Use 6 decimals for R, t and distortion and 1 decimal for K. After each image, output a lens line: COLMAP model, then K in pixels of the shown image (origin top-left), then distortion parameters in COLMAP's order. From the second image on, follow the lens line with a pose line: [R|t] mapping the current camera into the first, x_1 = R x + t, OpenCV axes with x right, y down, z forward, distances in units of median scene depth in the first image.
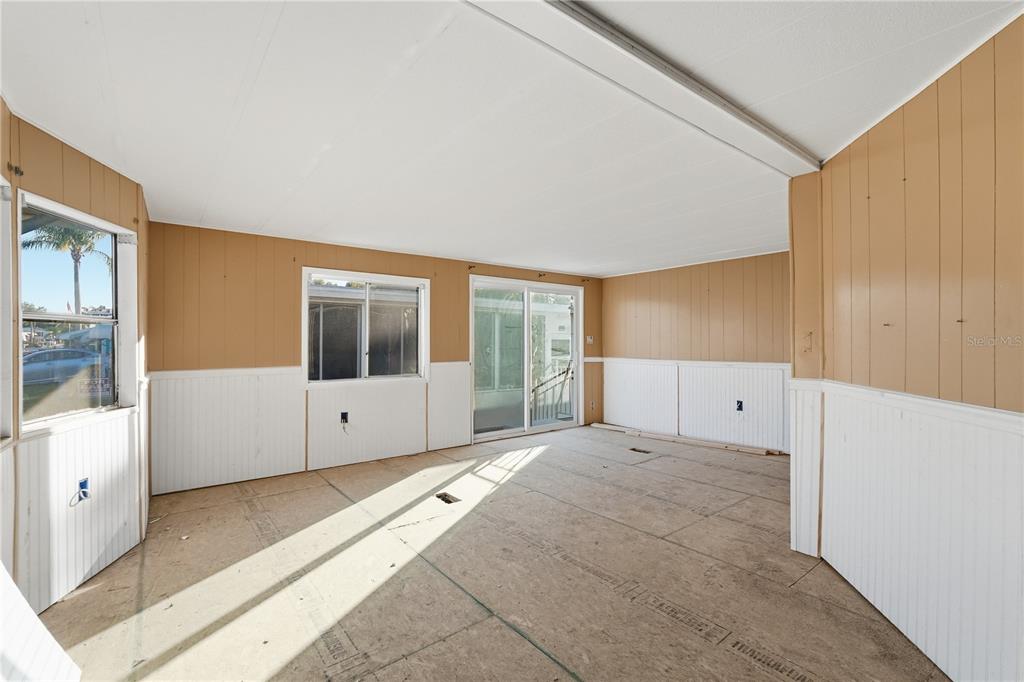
lens RADIAL K [[452.7, 0, 518.0], [0, 452.7, 341.4], [0, 0, 1]] dist [-0.009607, 0.003370]
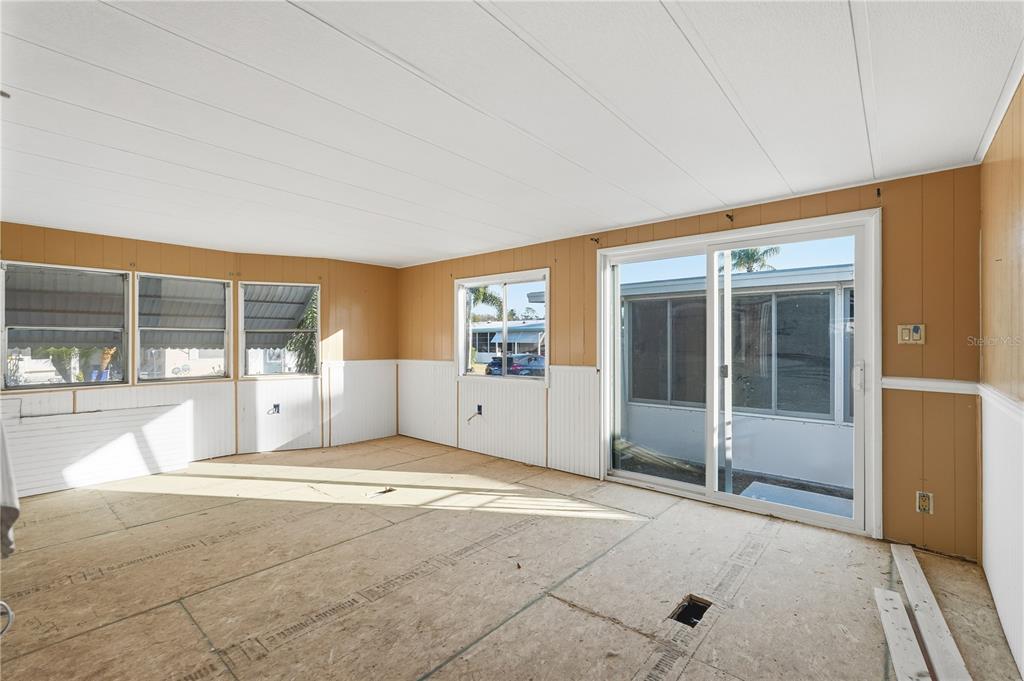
lens RADIAL K [[452.7, 0, 516.0], [0, 452.7, 344.4], [0, 0, 1]] dist [-0.009607, 0.003370]
pose [[0.190632, 0.002973, -0.981657, 0.845861], [0.000565, 0.999995, 0.003139, 0.006103], [0.981661, -0.001153, 0.190630, 1.029554]]
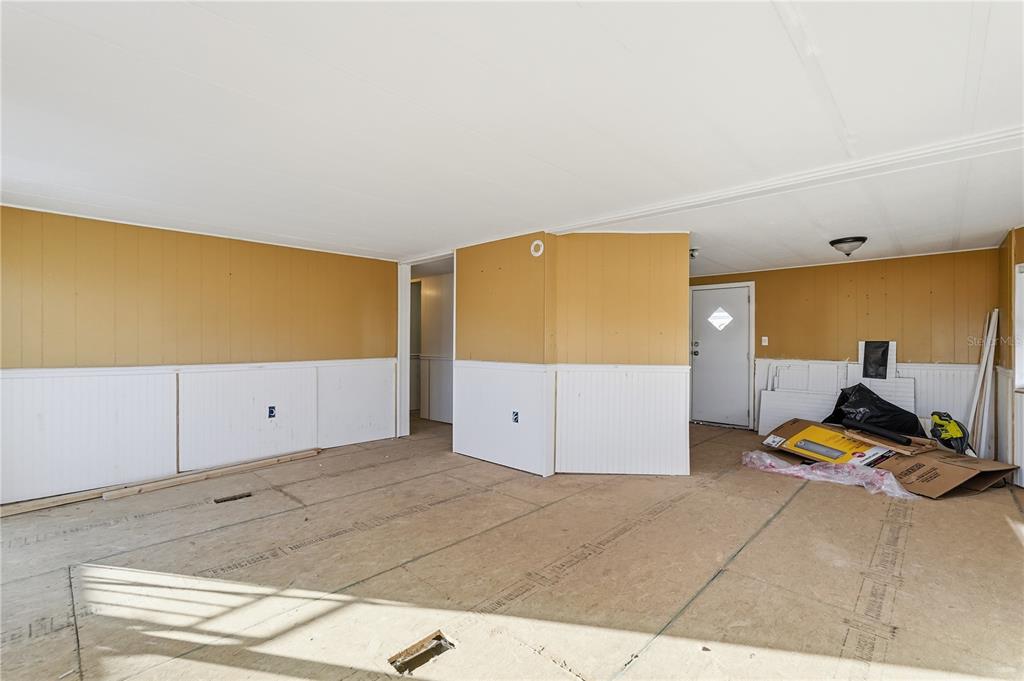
lens RADIAL K [[452.7, 0, 514.0], [0, 452.7, 341.7], [0, 0, 1]] dist [-0.009607, 0.003370]
pose [[-0.129957, 0.002885, 0.991515, -0.608464], [-0.005393, 0.999979, -0.003616, 0.009727], [-0.991505, -0.005817, -0.129939, 0.897742]]
